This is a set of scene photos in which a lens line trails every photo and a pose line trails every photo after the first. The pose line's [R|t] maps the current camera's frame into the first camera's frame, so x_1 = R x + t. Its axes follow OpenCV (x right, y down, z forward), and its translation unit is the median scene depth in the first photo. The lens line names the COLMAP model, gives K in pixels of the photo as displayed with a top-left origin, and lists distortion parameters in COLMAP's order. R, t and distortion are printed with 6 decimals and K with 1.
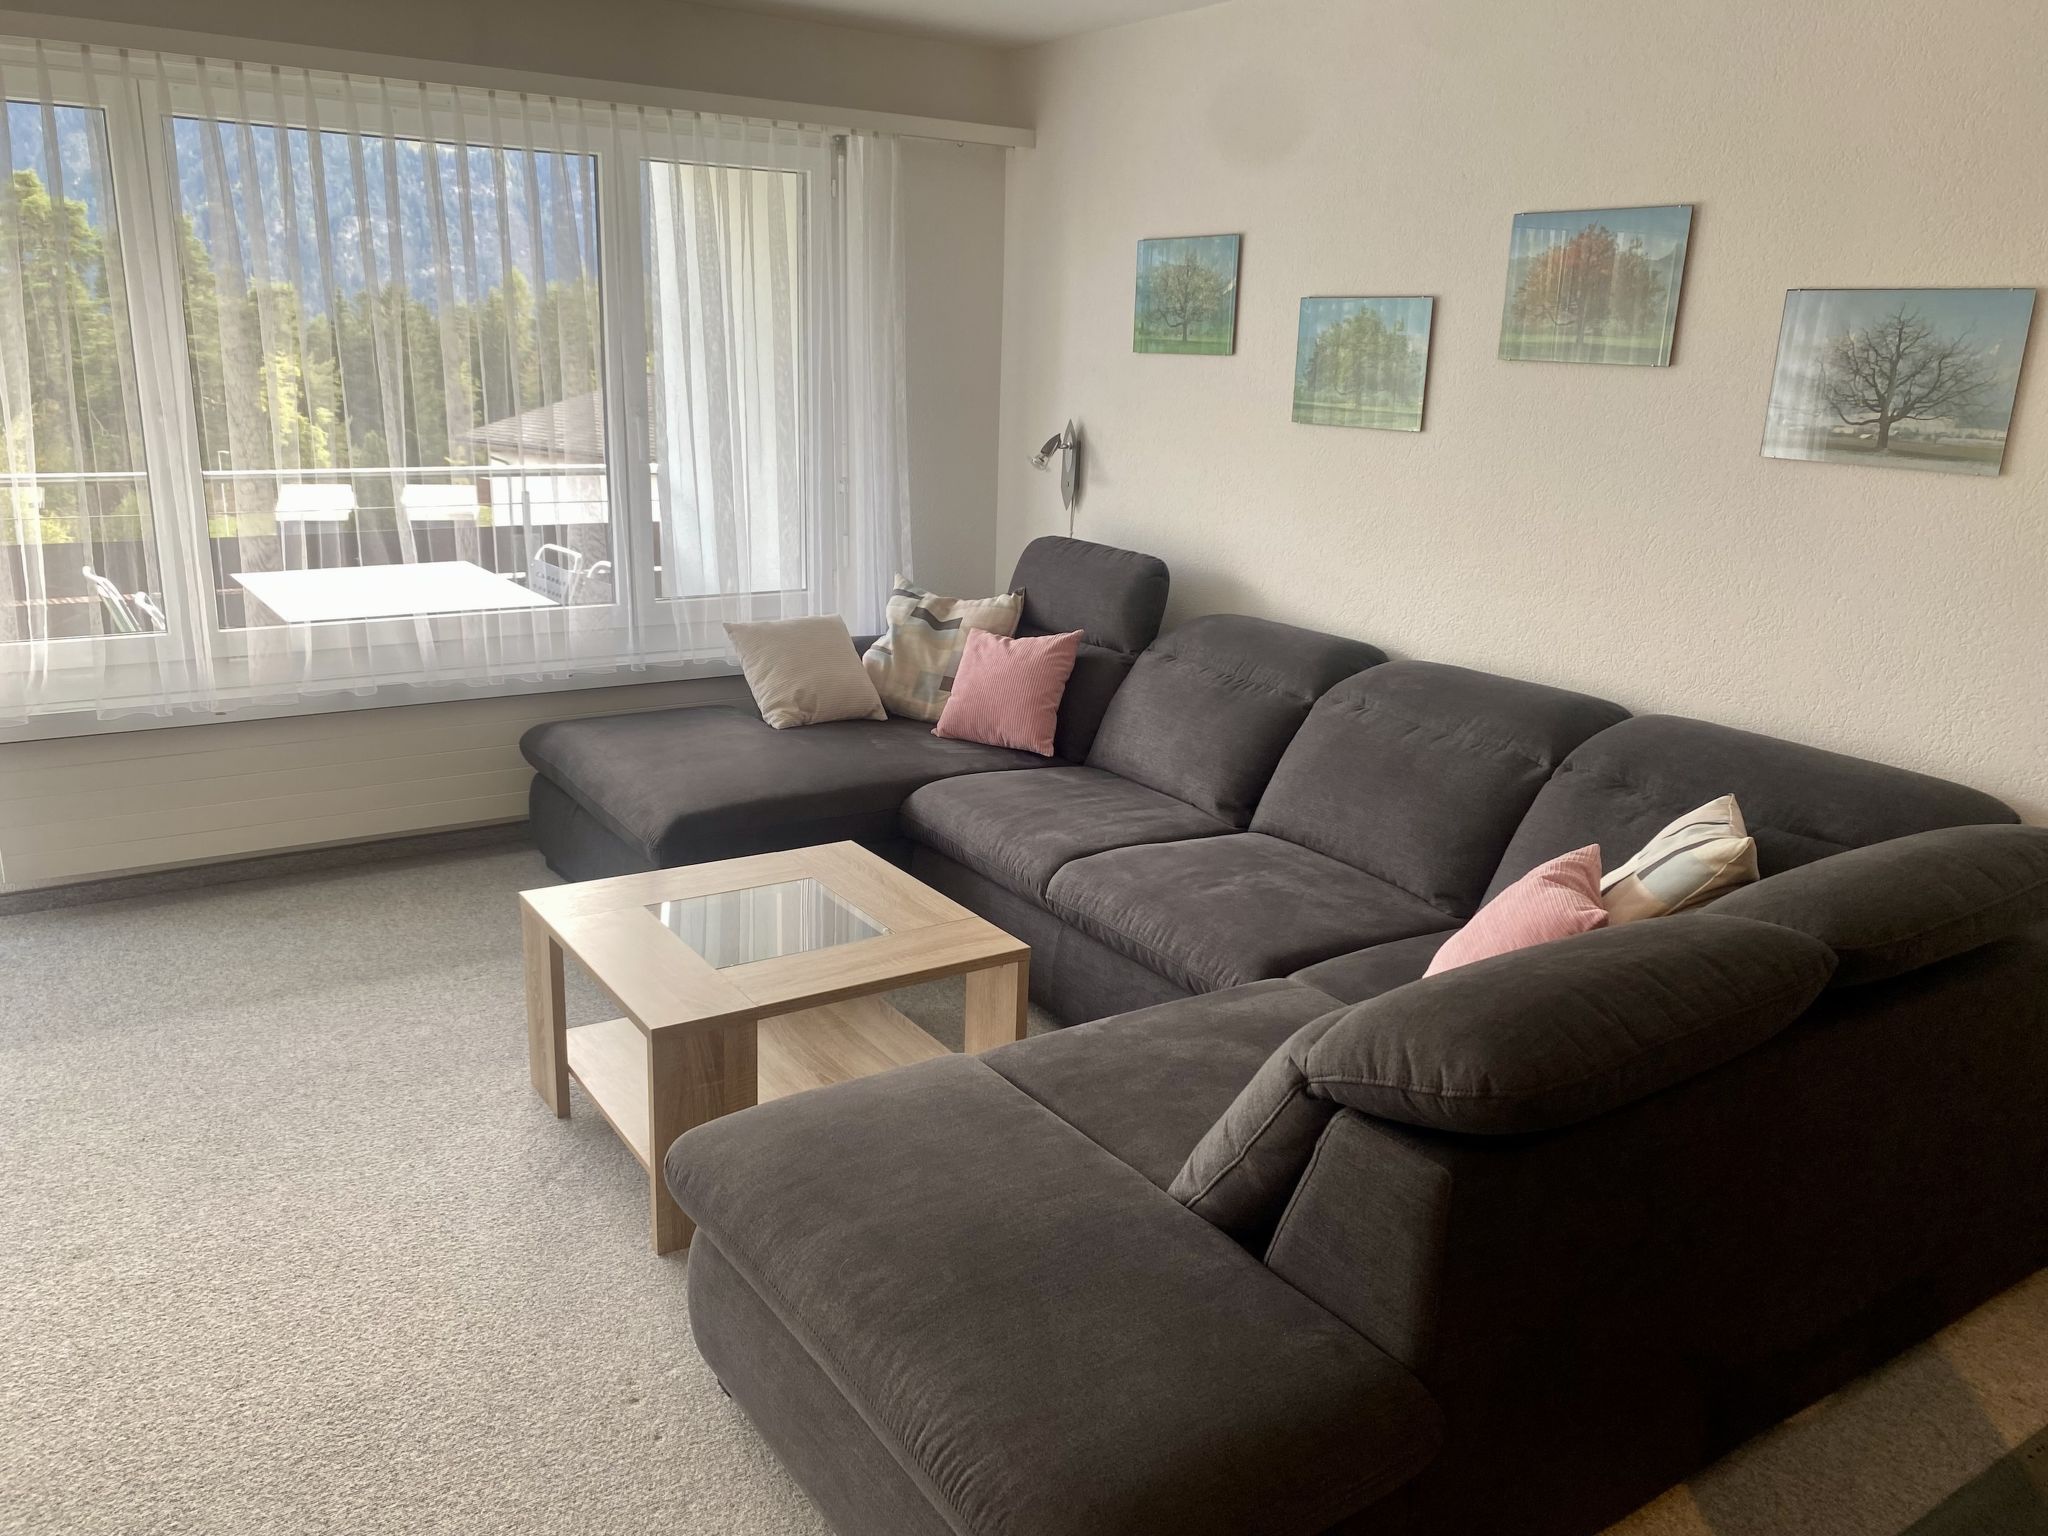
lens RADIAL K [[1543.2, 0, 1015.8], [0, 1543.2, 785.0], [0, 0, 1]] dist [0.010015, -0.002567]
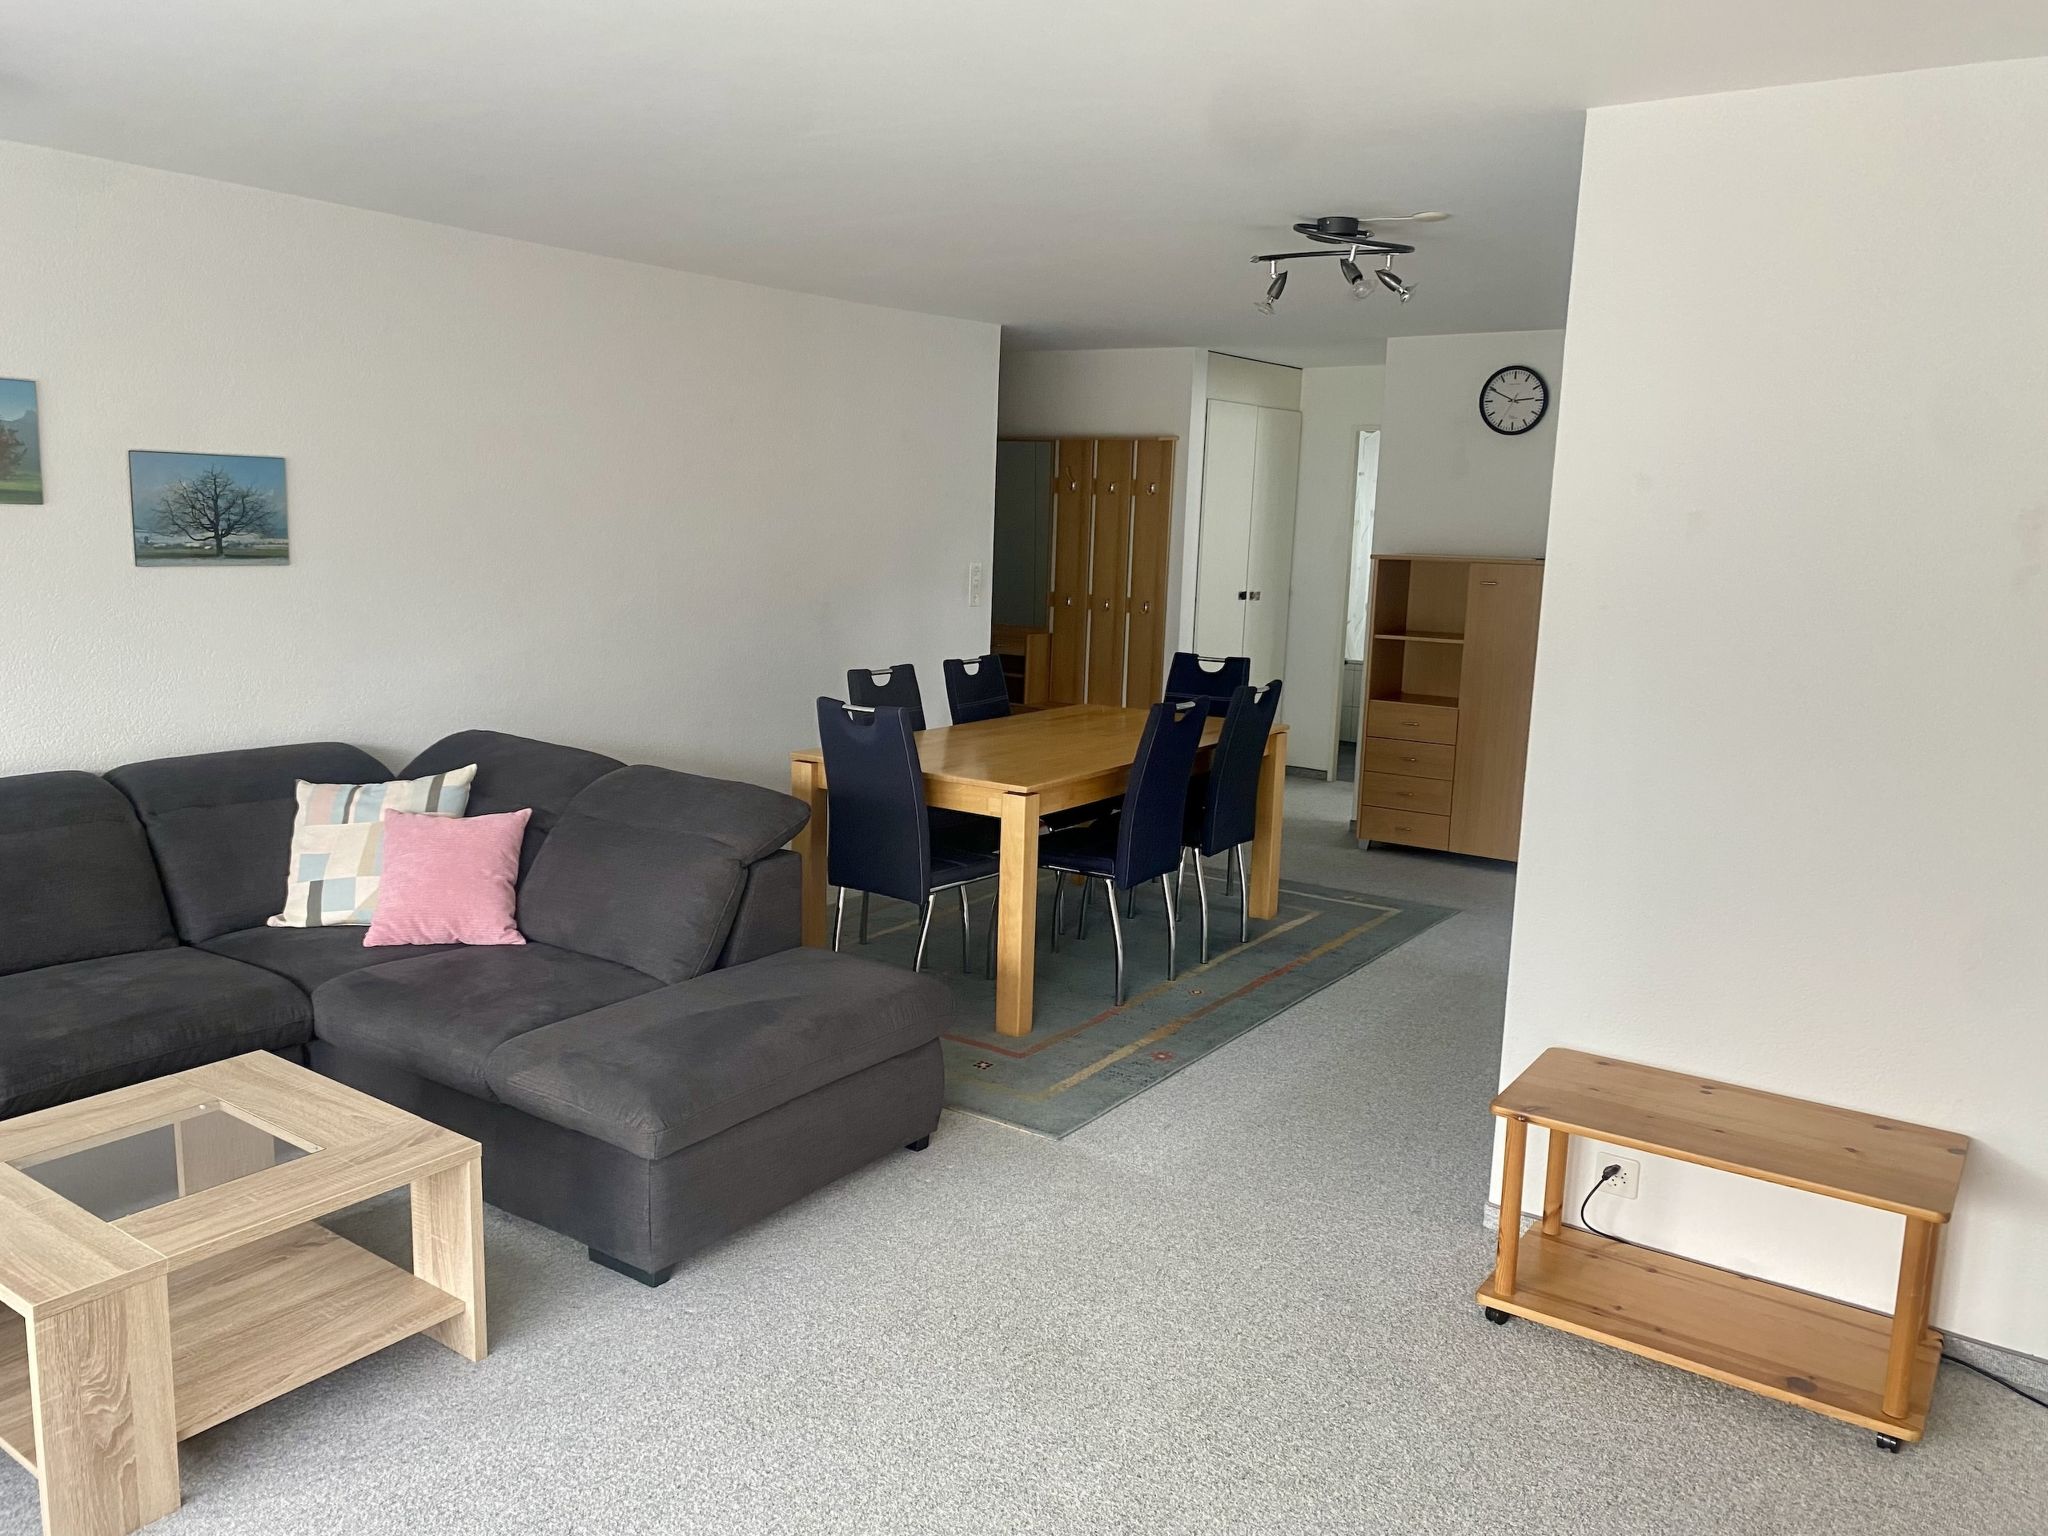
lens RADIAL K [[1543.2, 0, 1022.7], [0, 1543.2, 763.4], [0, 0, 1]] dist [0.010015, -0.002567]
pose [[-0.365452, -0.198642, 0.909388, -1.201072], [0.212317, 0.933422, 0.289214, -0.302445], [-0.906293, 0.298772, -0.298946, 0.803862]]
